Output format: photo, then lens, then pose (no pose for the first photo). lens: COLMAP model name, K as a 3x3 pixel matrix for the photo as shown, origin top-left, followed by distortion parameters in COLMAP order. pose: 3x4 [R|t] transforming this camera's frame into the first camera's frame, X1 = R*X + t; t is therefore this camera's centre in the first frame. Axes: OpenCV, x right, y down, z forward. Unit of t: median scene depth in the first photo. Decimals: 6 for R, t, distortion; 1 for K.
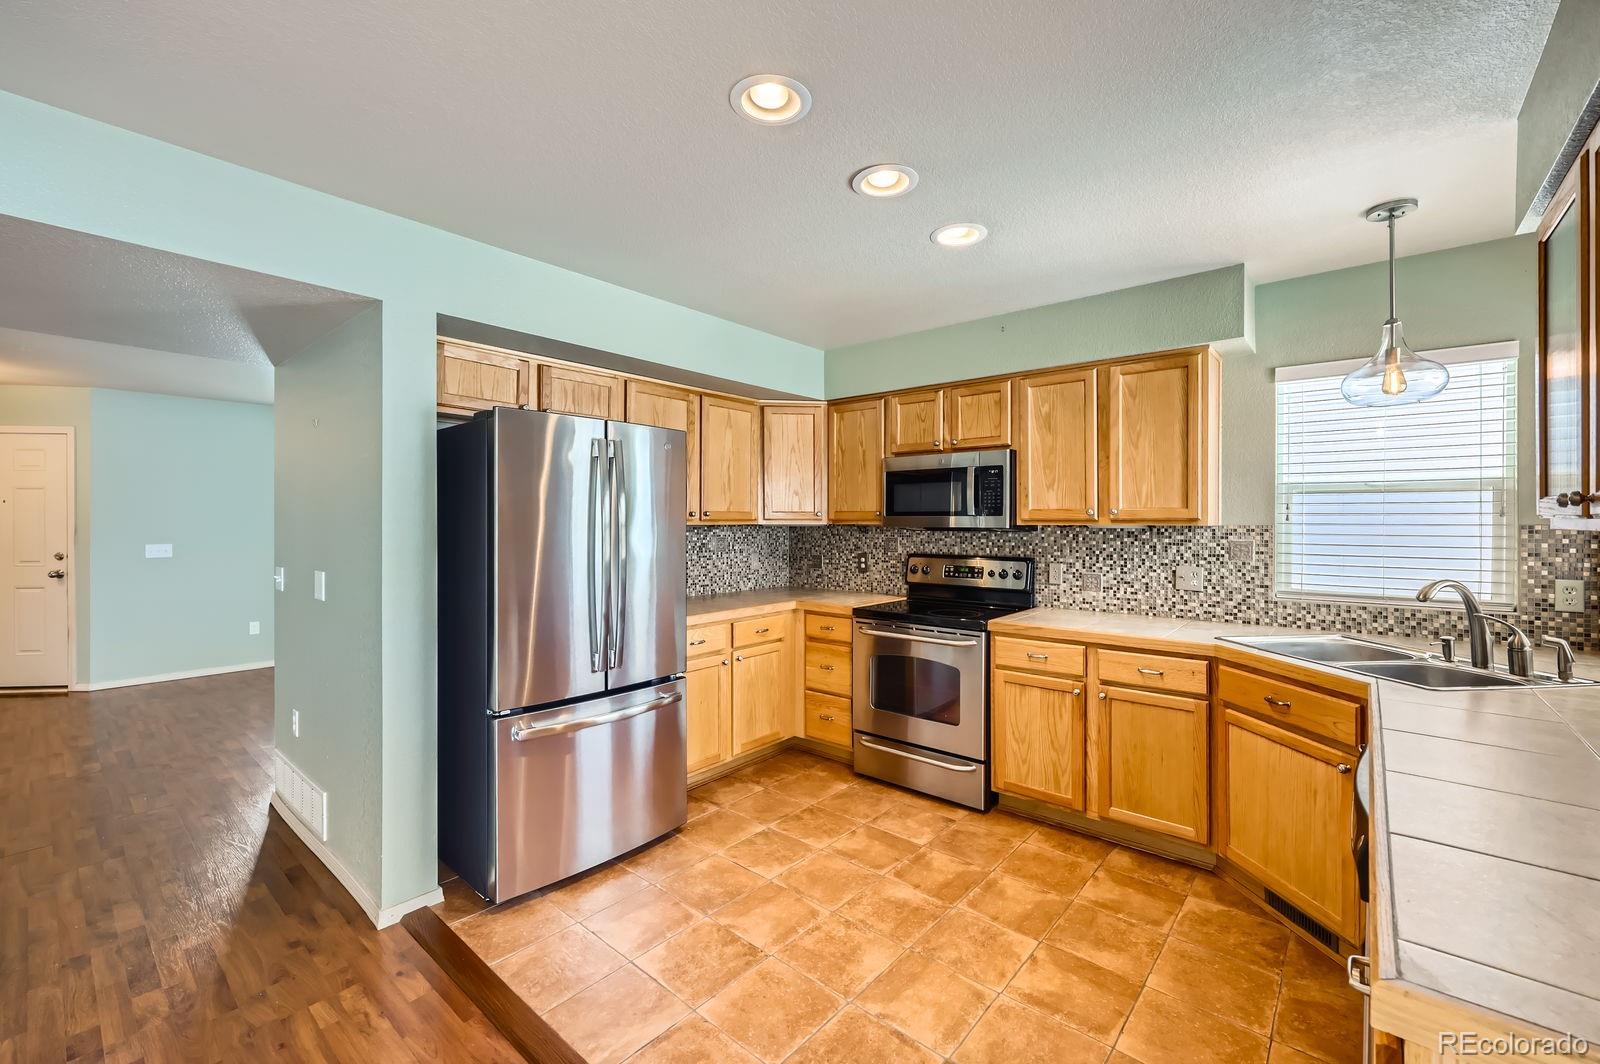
lens RADIAL K [[650.5, 0, 816.5], [0, 650.5, 523.7], [0, 0, 1]] dist [-0.001642, 0.000358]
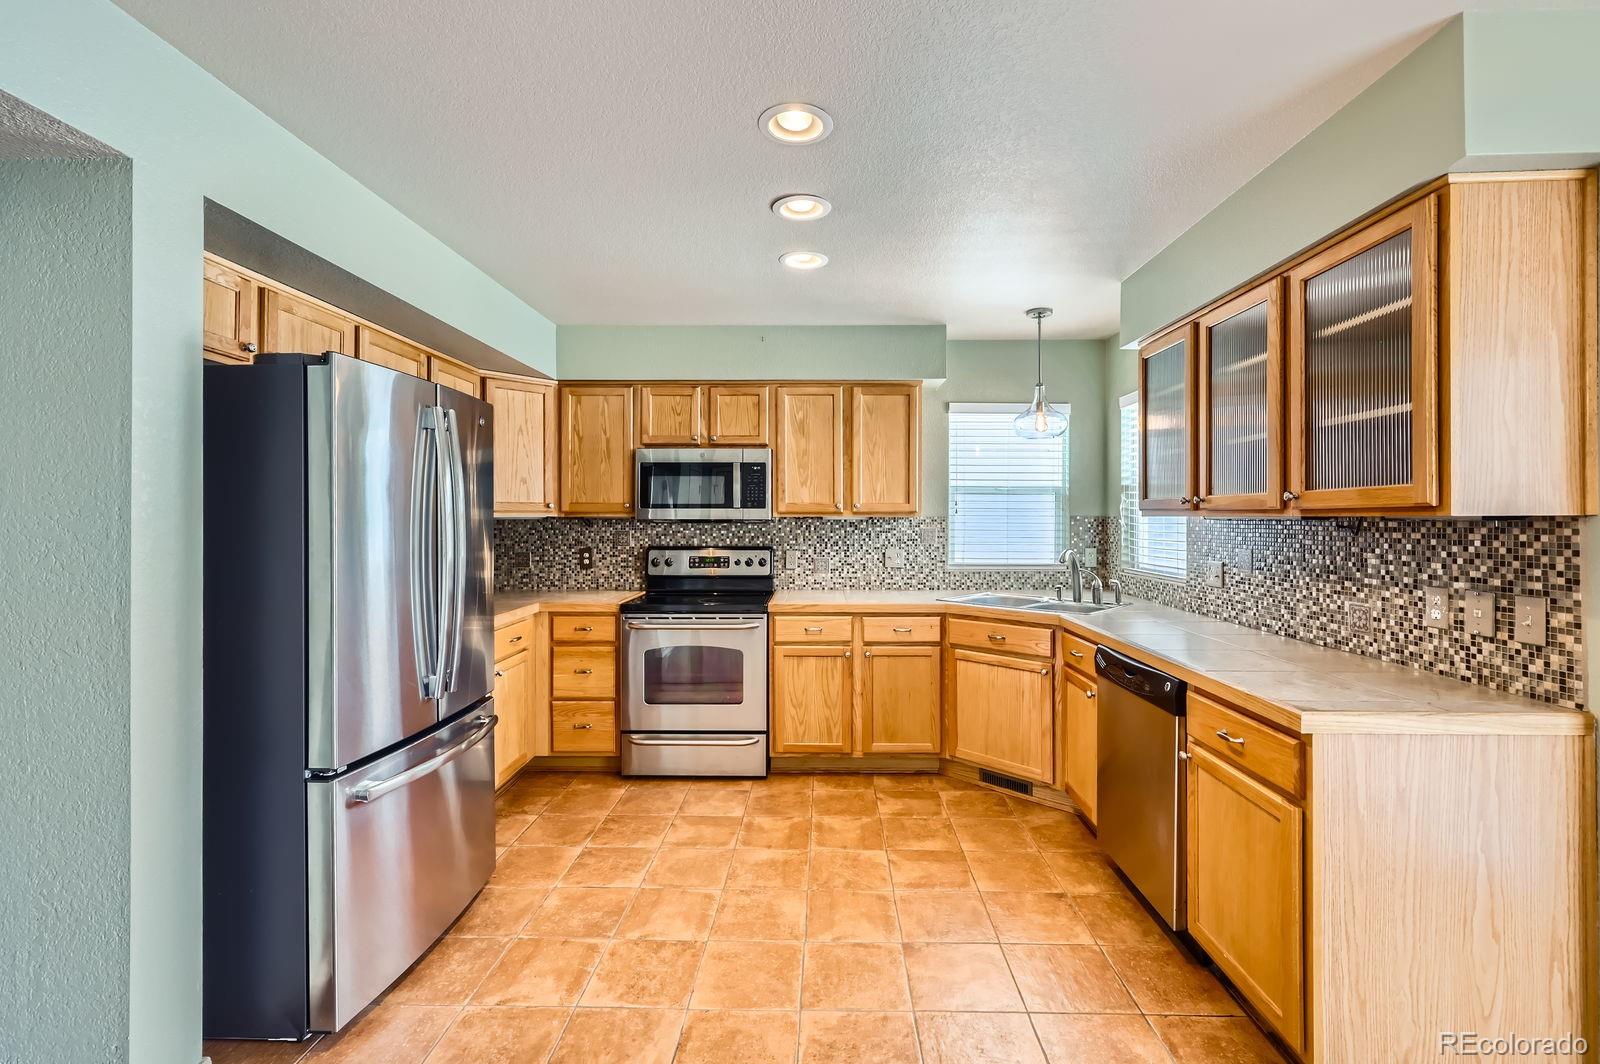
lens RADIAL K [[689.2, 0, 811.2], [0, 689.2, 519.0], [0, 0, 1]] dist [0.001507, 0.000429]
pose [[0.777703, -0.001534, 0.628630, -0.443574], [0.002017, 0.999998, -0.000056, 0.006931], [-0.628628, 0.001312, 0.777705, 0.046953]]
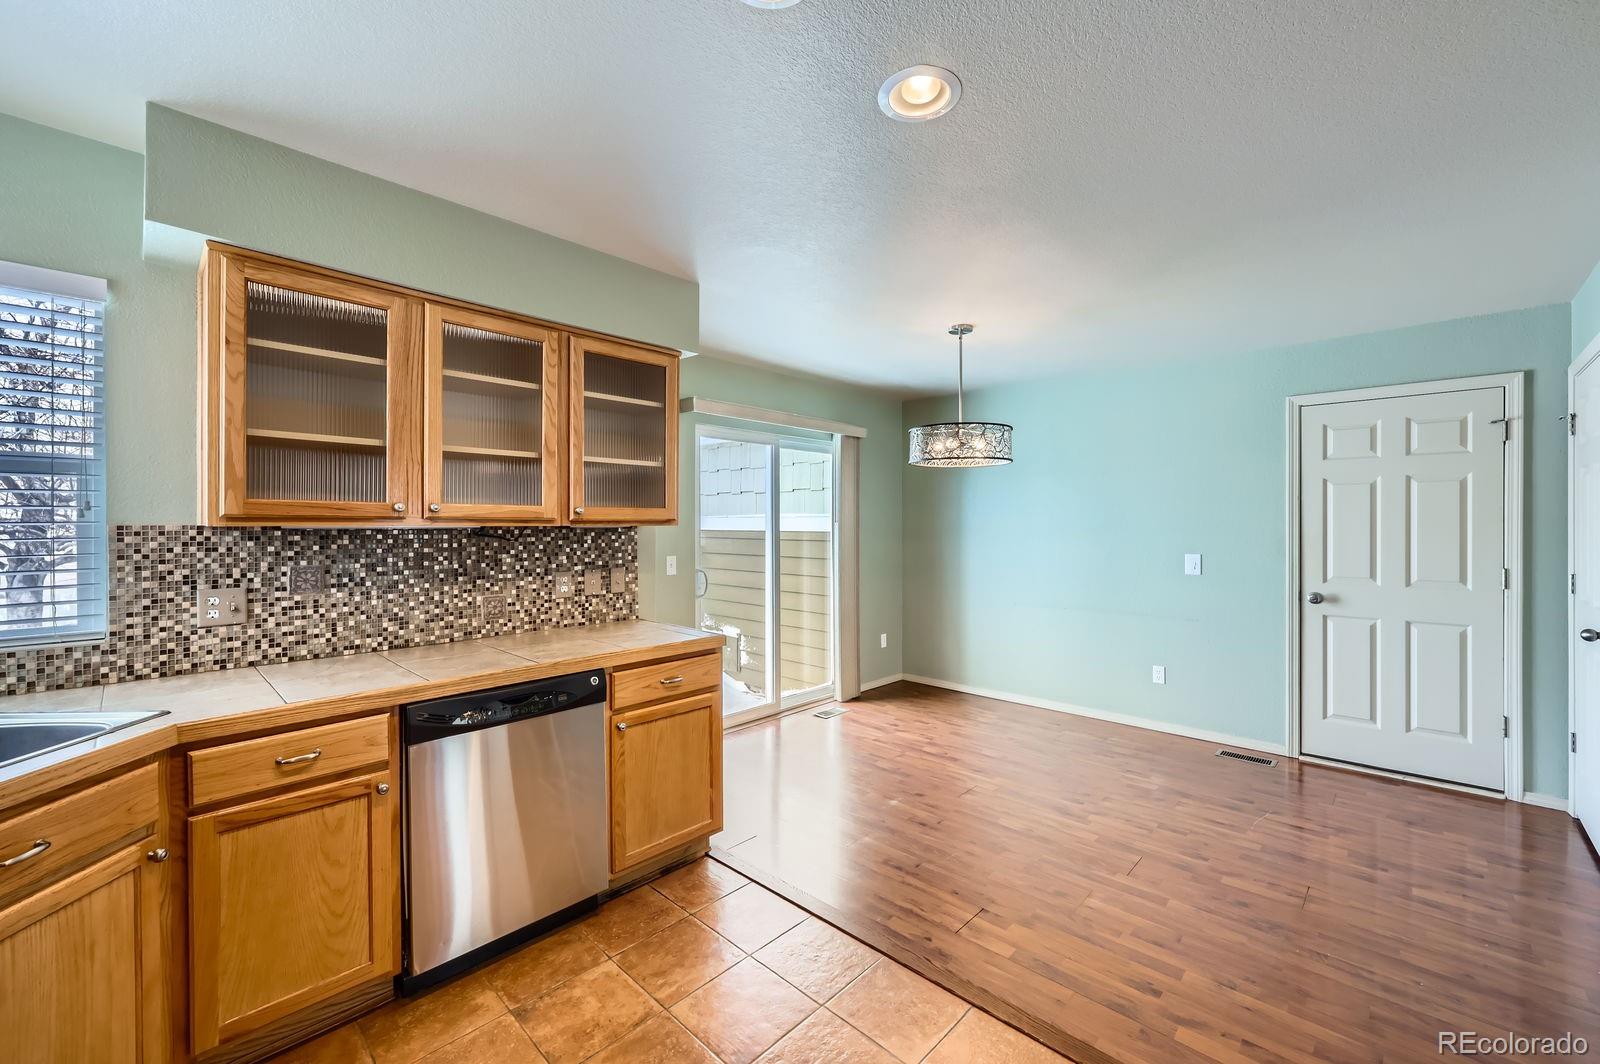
lens RADIAL K [[650.5, 0, 807.6], [0, 650.5, 524.6], [0, 0, 1]] dist [-0.001642, 0.000358]
pose [[-0.997976, 0.000298, 0.063595, 0.023734], [0.000447, 0.999997, 0.002334, 0.001637], [-0.063594, 0.002358, -0.997973, 1.142959]]
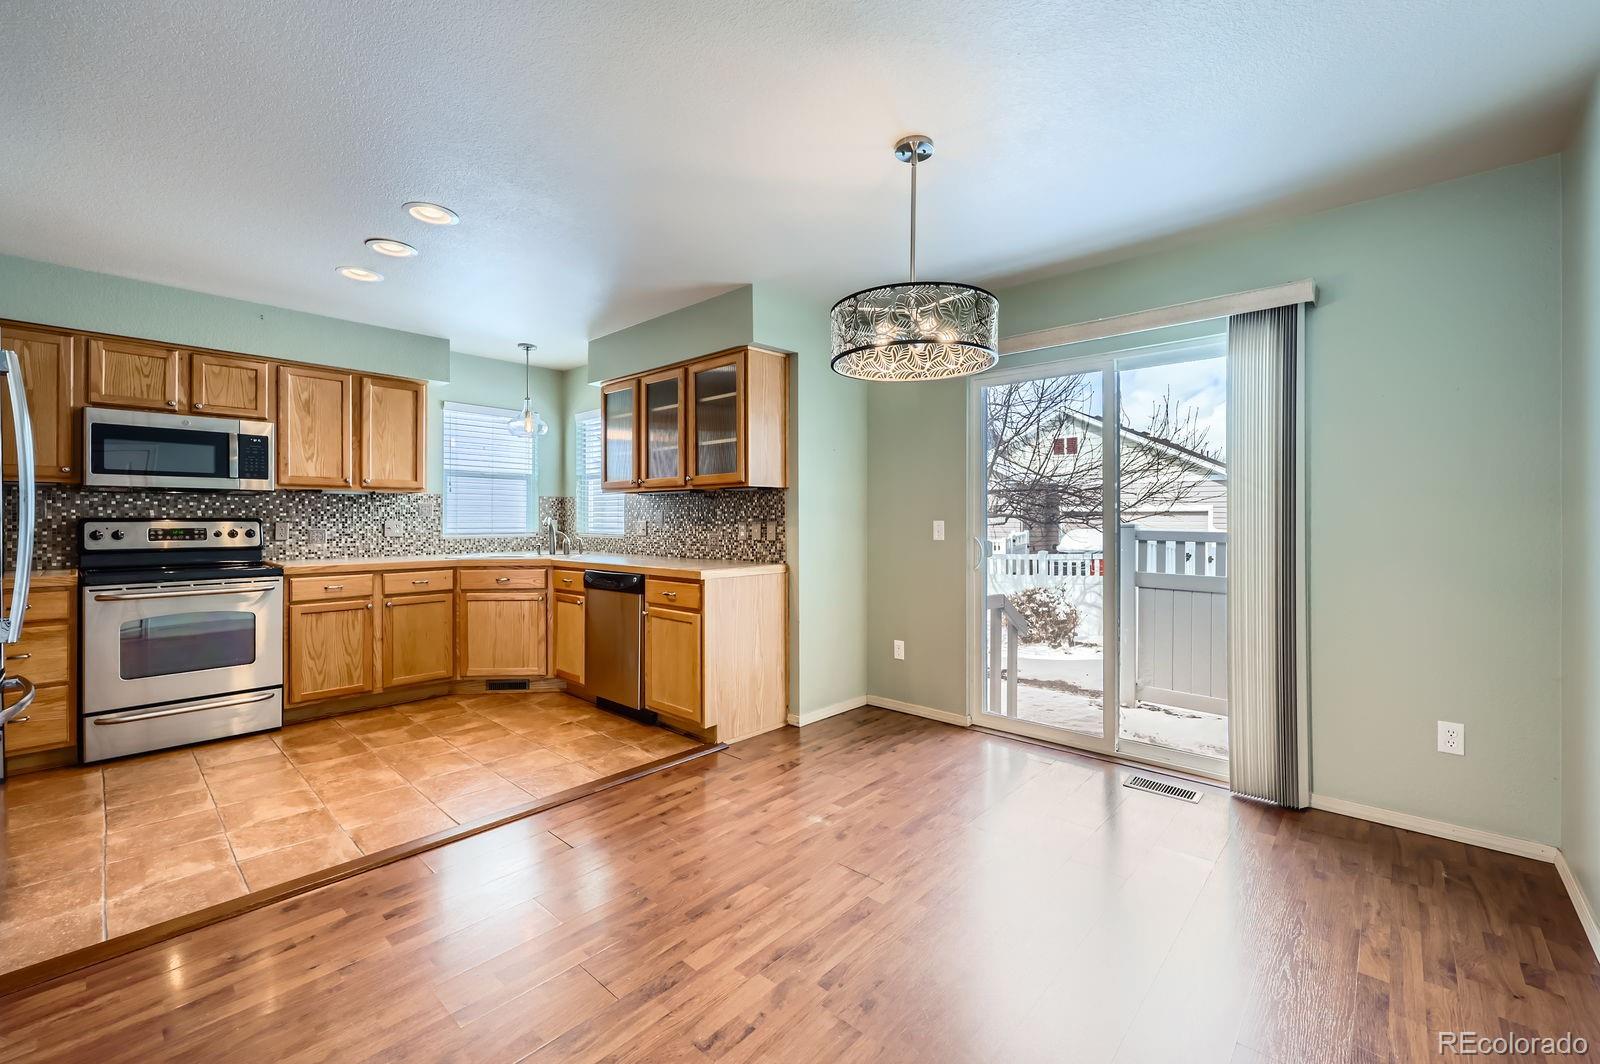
lens RADIAL K [[650.5, 0, 803.3], [0, 650.5, 519.0], [0, 0, 1]] dist [-0.001642, 0.000358]
pose [[0.041424, -0.002135, 0.999139, -0.950186], [0.002287, 0.999995, 0.002042, 0.066003], [-0.999139, 0.002201, 0.041429, -0.003075]]
